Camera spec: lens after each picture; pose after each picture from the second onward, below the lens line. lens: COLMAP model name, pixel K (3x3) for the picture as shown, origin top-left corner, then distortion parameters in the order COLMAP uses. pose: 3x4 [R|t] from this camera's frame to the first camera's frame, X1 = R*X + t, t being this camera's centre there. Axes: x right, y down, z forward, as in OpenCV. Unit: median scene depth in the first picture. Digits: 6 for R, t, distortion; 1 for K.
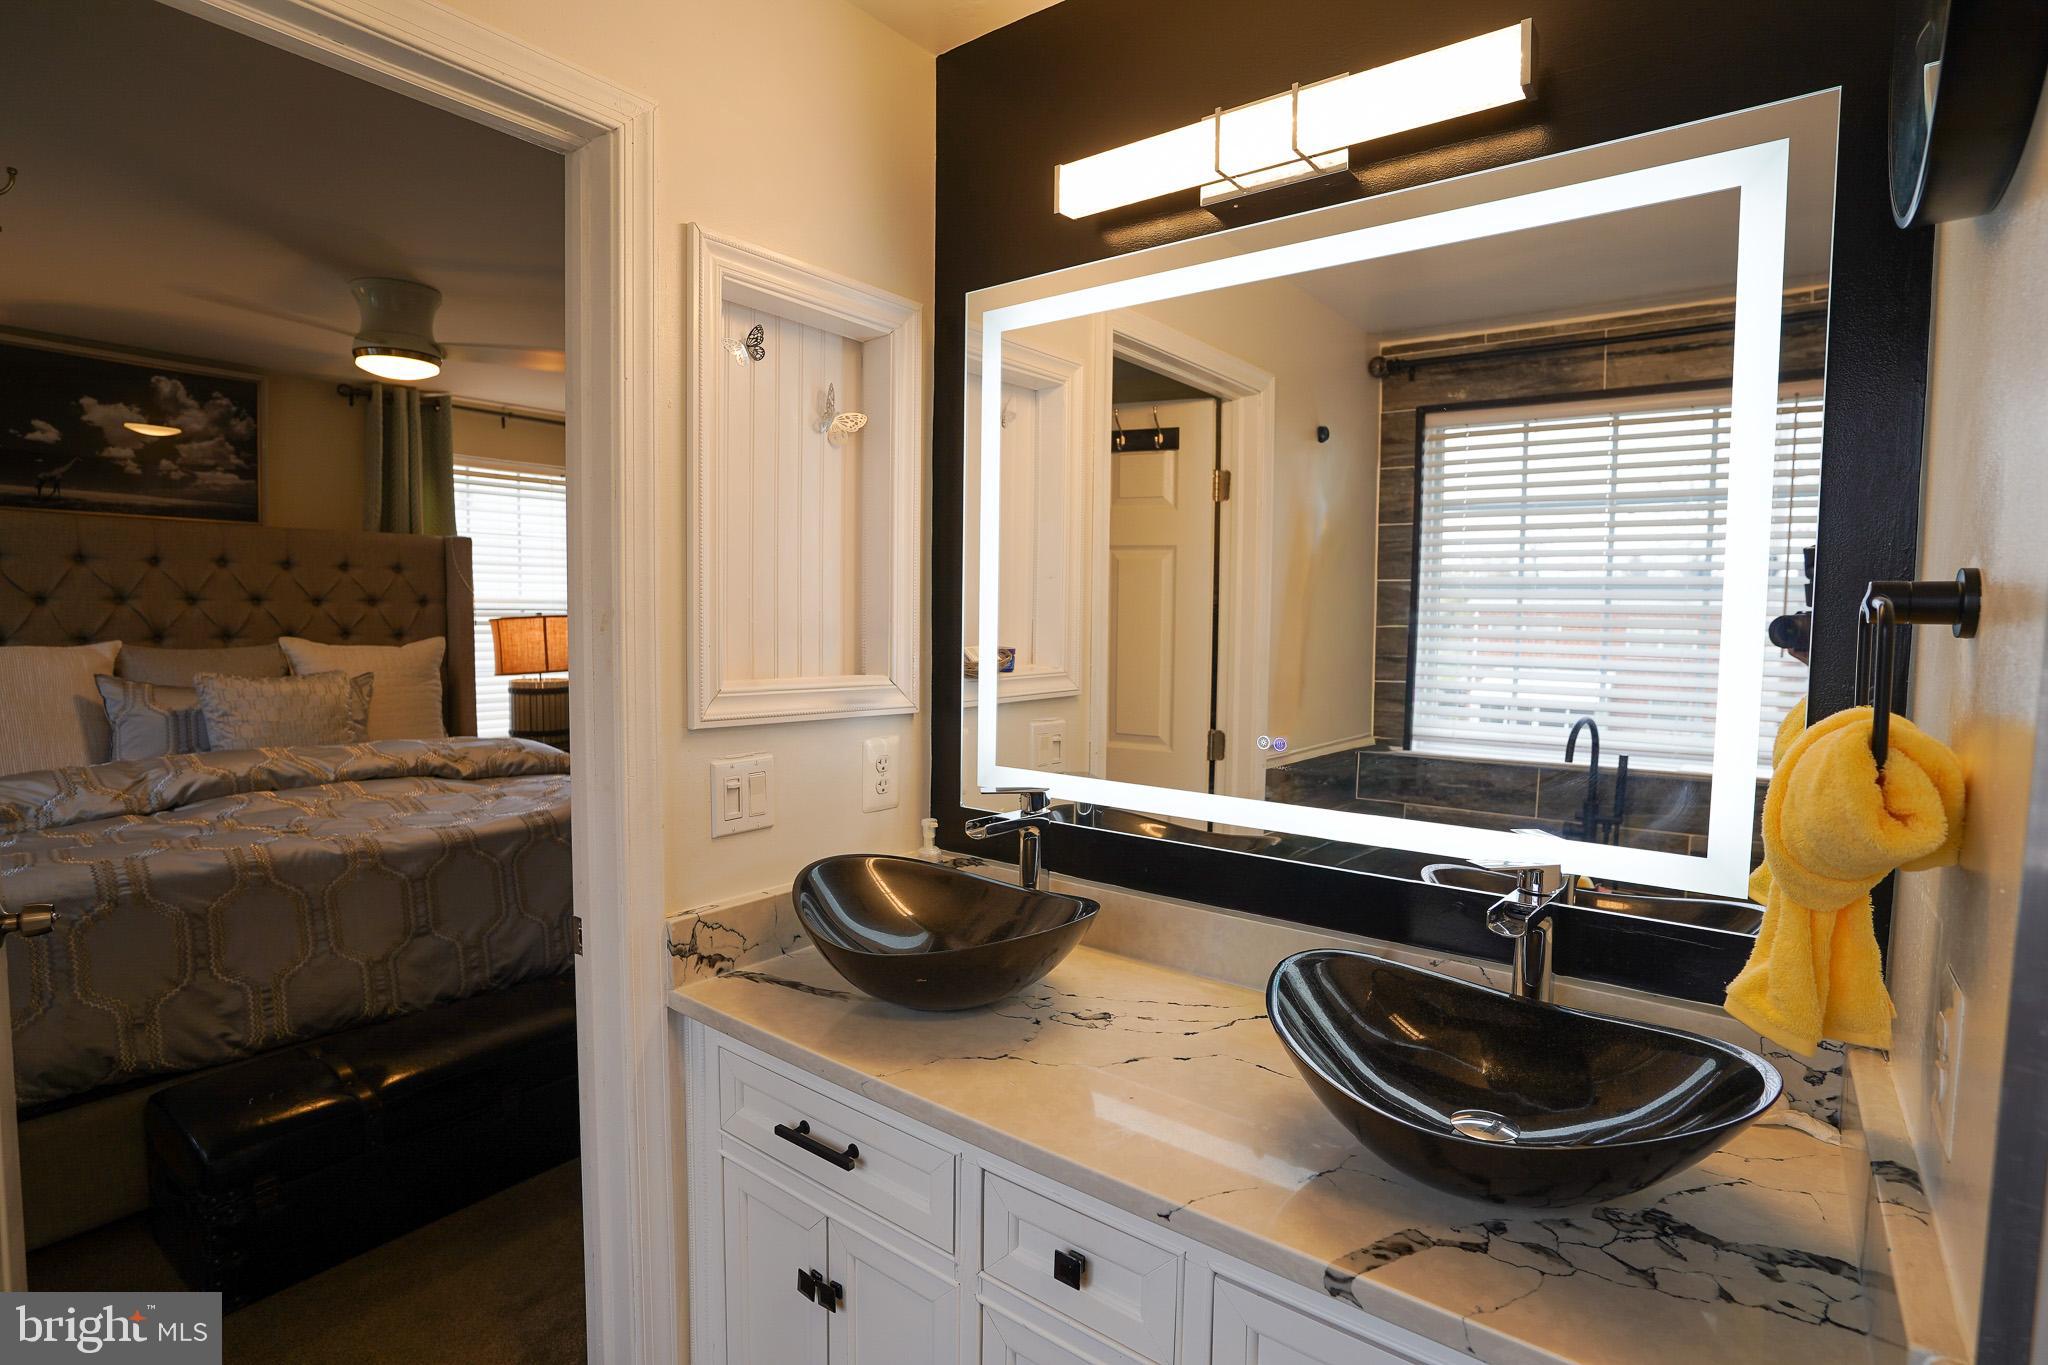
lens RADIAL K [[1014.2, 0, 1024.3], [0, 1014.2, 673.3], [0, 0, 1]] dist [-0.039305, 0.006223]
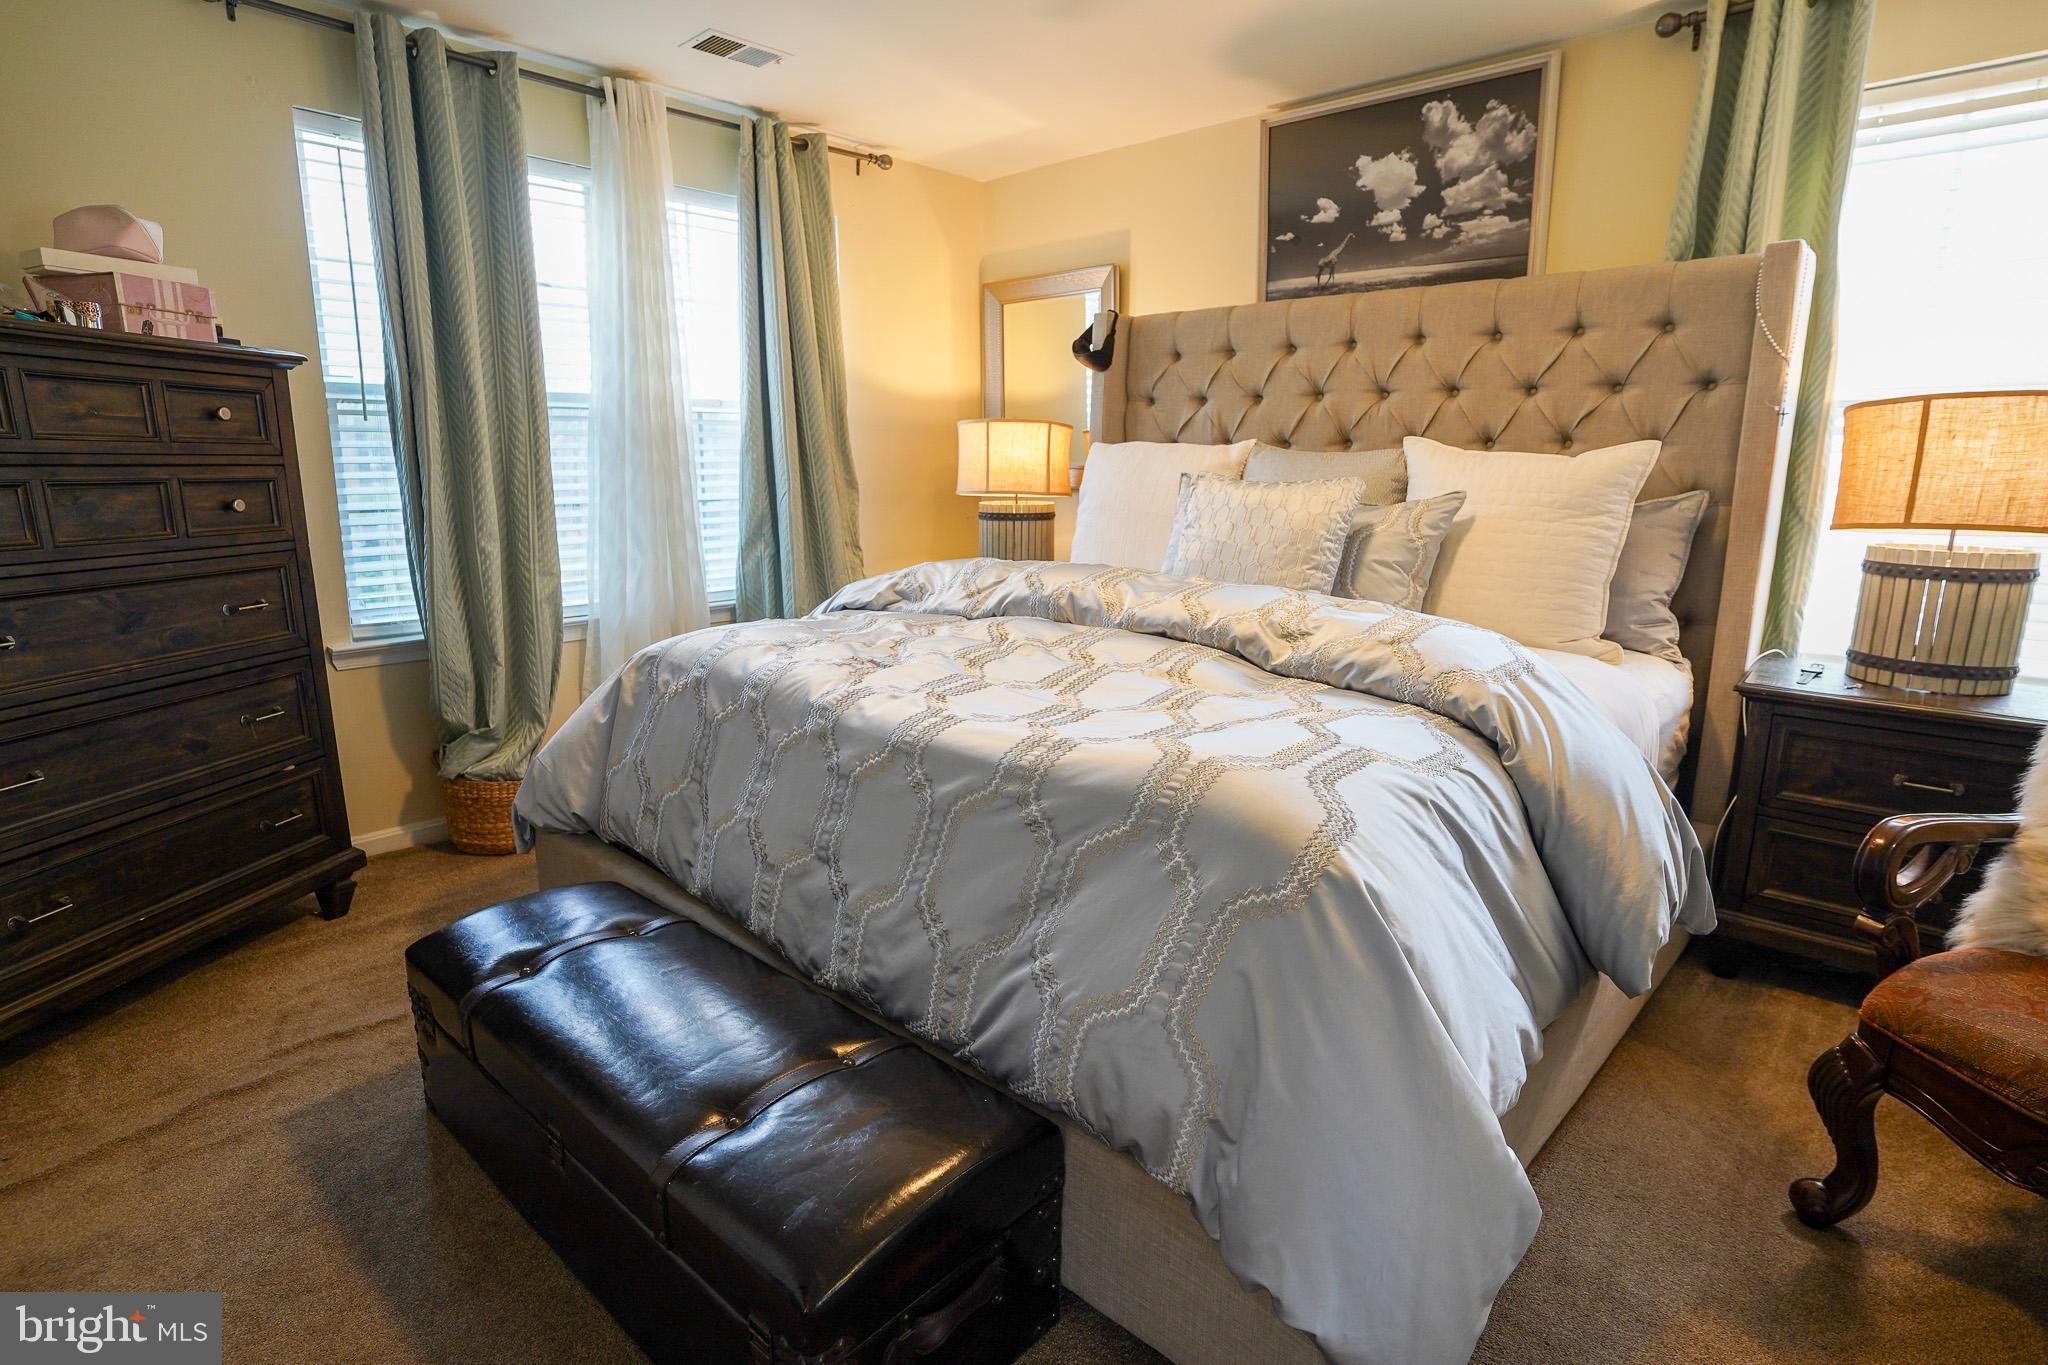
lens RADIAL K [[1014.2, 0, 1021.8], [0, 1014.2, 672.4], [0, 0, 1]] dist [-0.039305, 0.006223]
pose [[-0.104941, 0.194464, -0.975280, 0.008825], [-0.074646, 0.976388, 0.202717, 0.001836], [0.991673, 0.094074, -0.087947, 0.772637]]
